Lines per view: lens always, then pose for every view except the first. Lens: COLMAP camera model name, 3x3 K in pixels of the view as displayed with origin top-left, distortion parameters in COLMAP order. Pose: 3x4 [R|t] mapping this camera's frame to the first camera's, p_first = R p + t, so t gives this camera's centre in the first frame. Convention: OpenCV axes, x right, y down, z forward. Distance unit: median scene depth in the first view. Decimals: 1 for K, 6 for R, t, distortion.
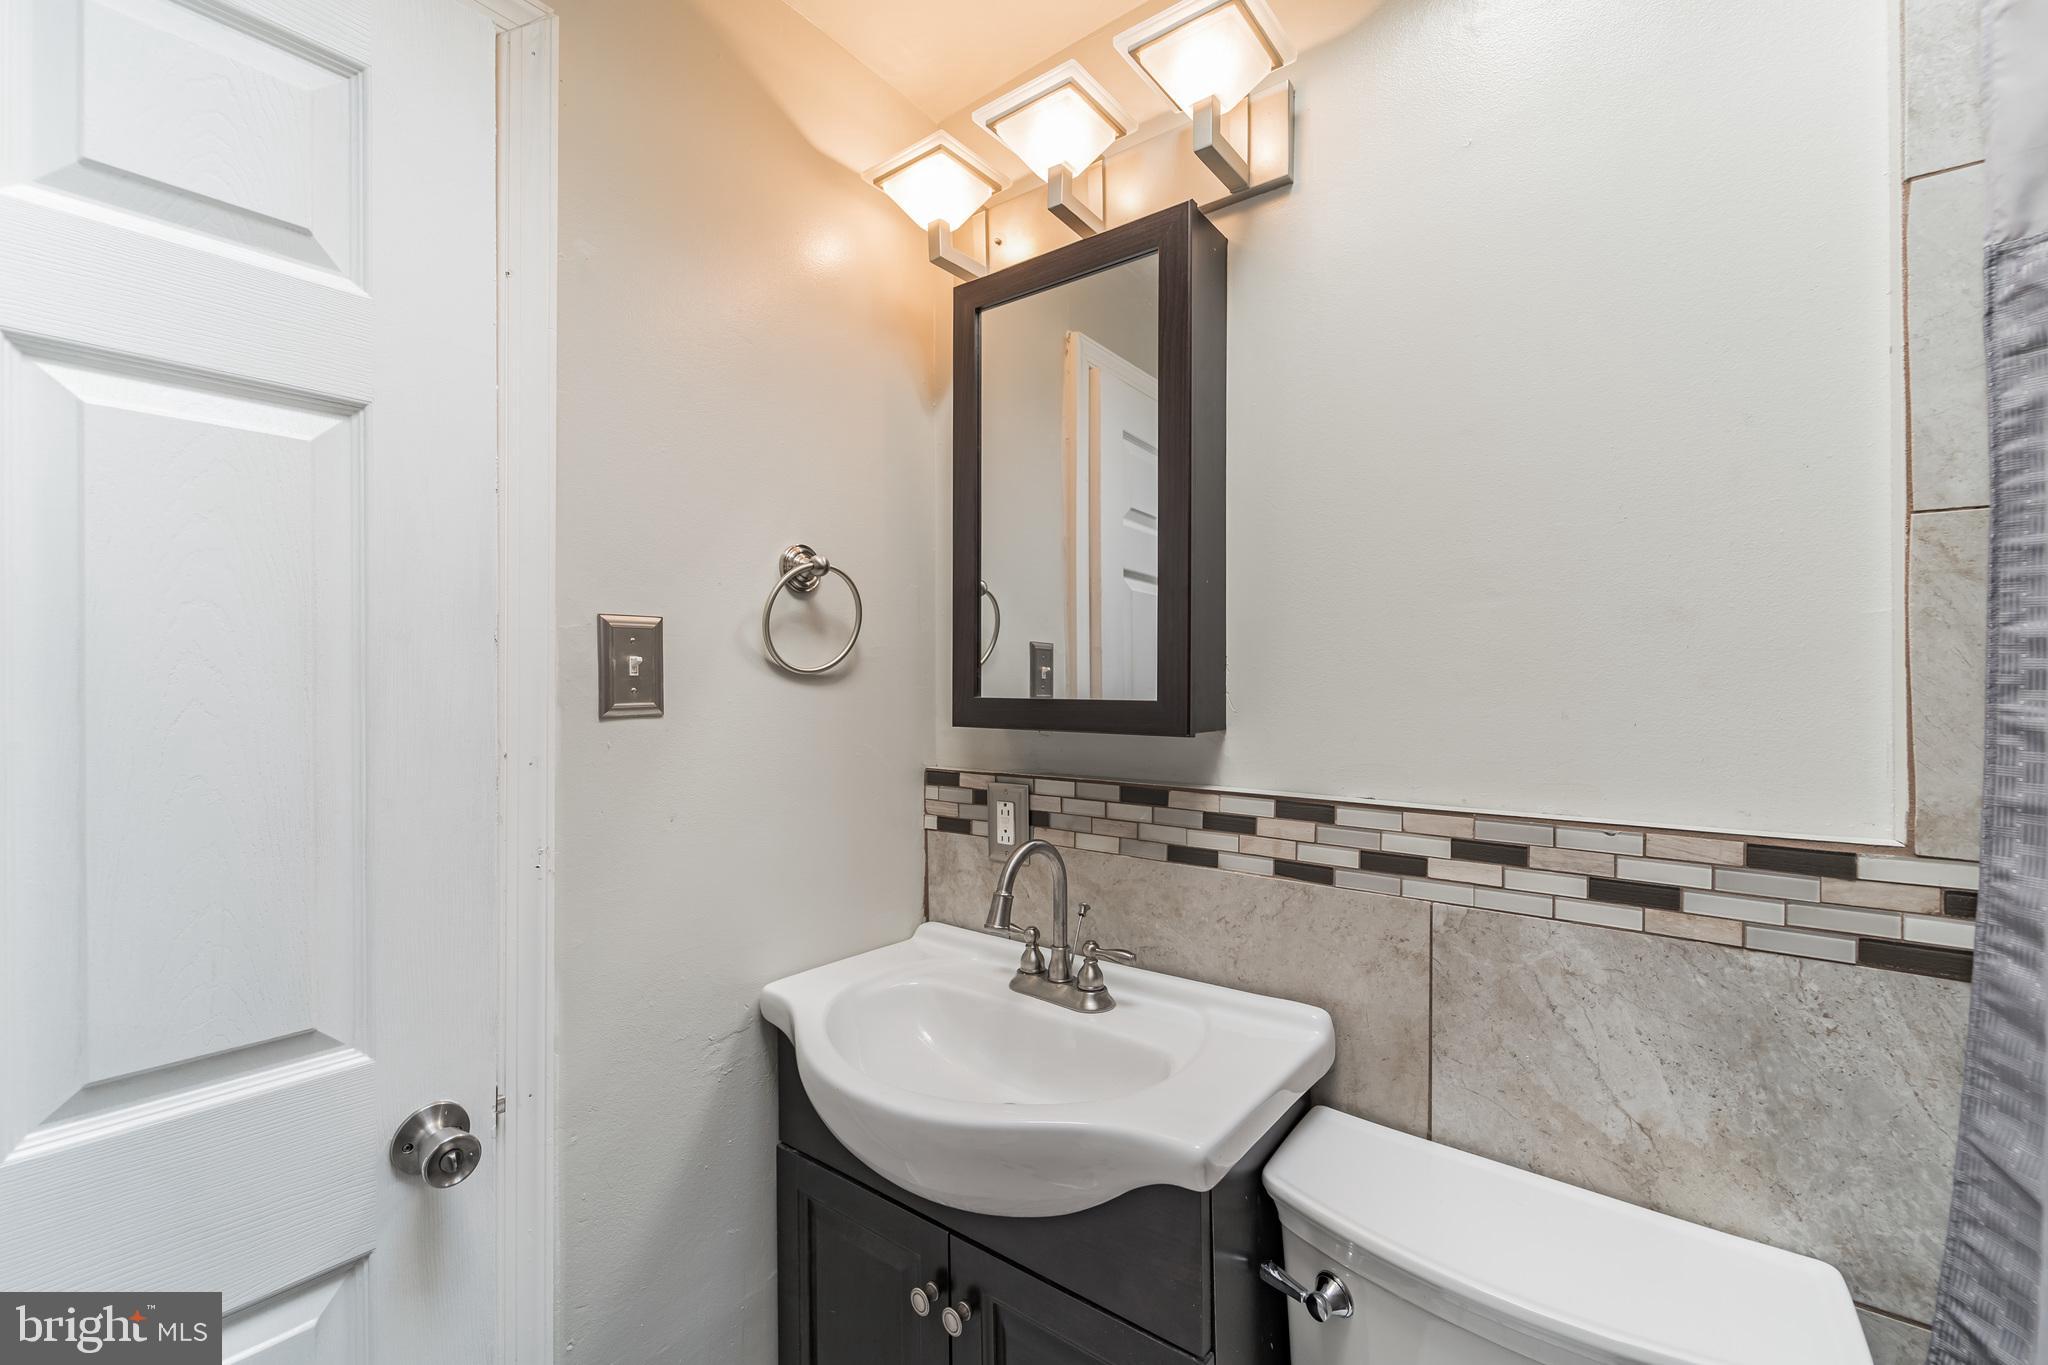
lens RADIAL K [[855.1, 0, 1028.4], [0, 855.1, 674.8], [0, 0, 1]] dist [0.000012, -0.000730]
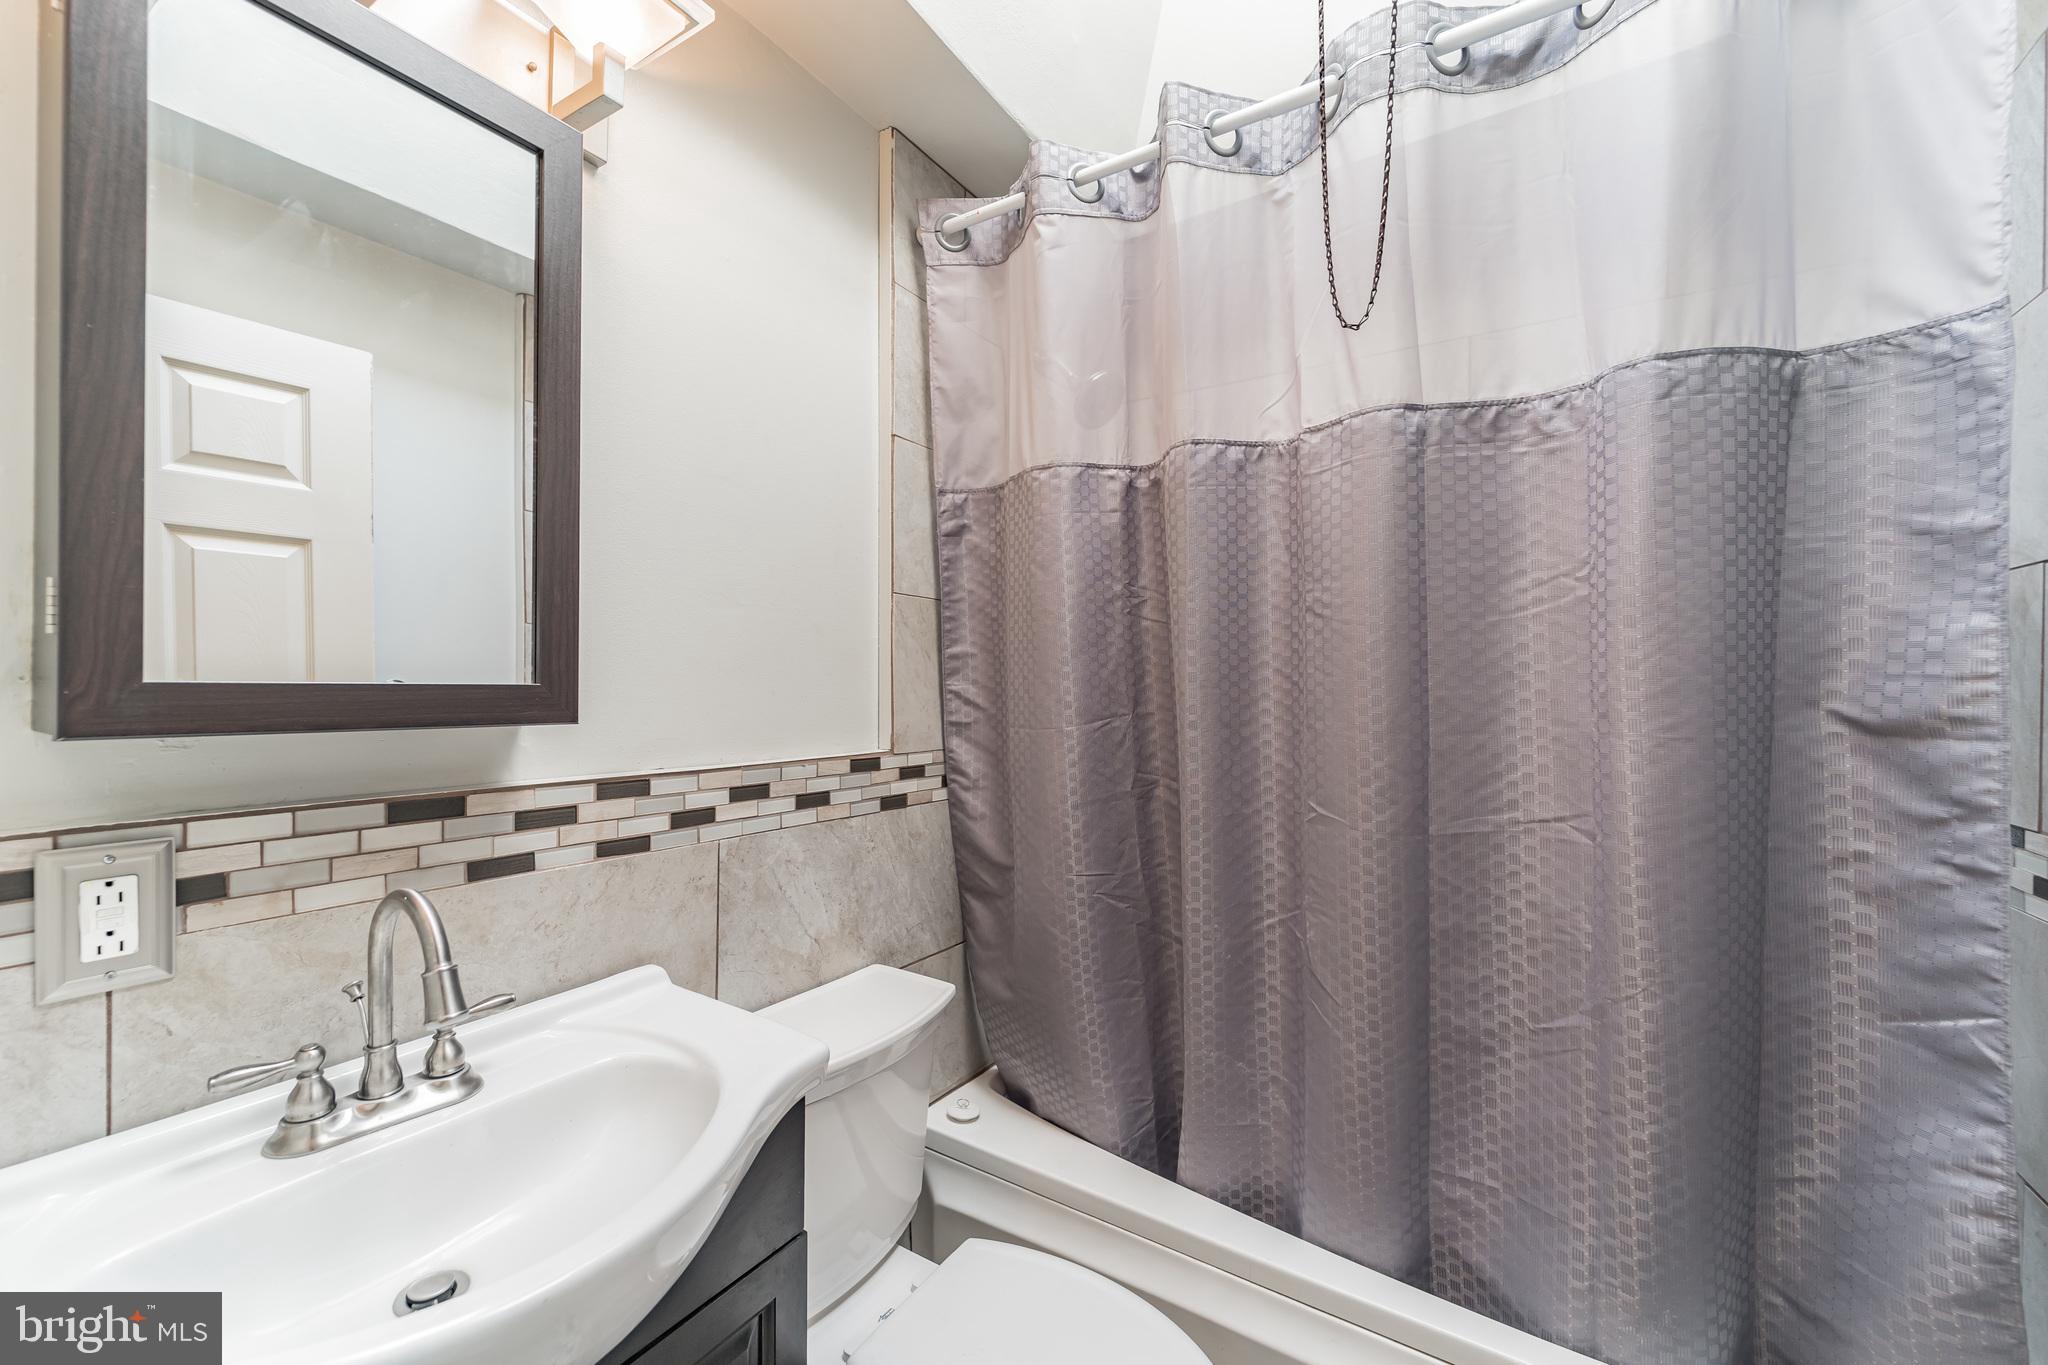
lens RADIAL K [[855.1, 0, 1028.4], [0, 855.1, 674.8], [0, 0, 1]] dist [0.000012, -0.000730]
pose [[-0.106321, -0.000389, 0.994332, -0.870558], [-0.032575, 0.999465, -0.003092, 0.008471], [-0.993798, -0.032719, -0.106276, 0.707213]]
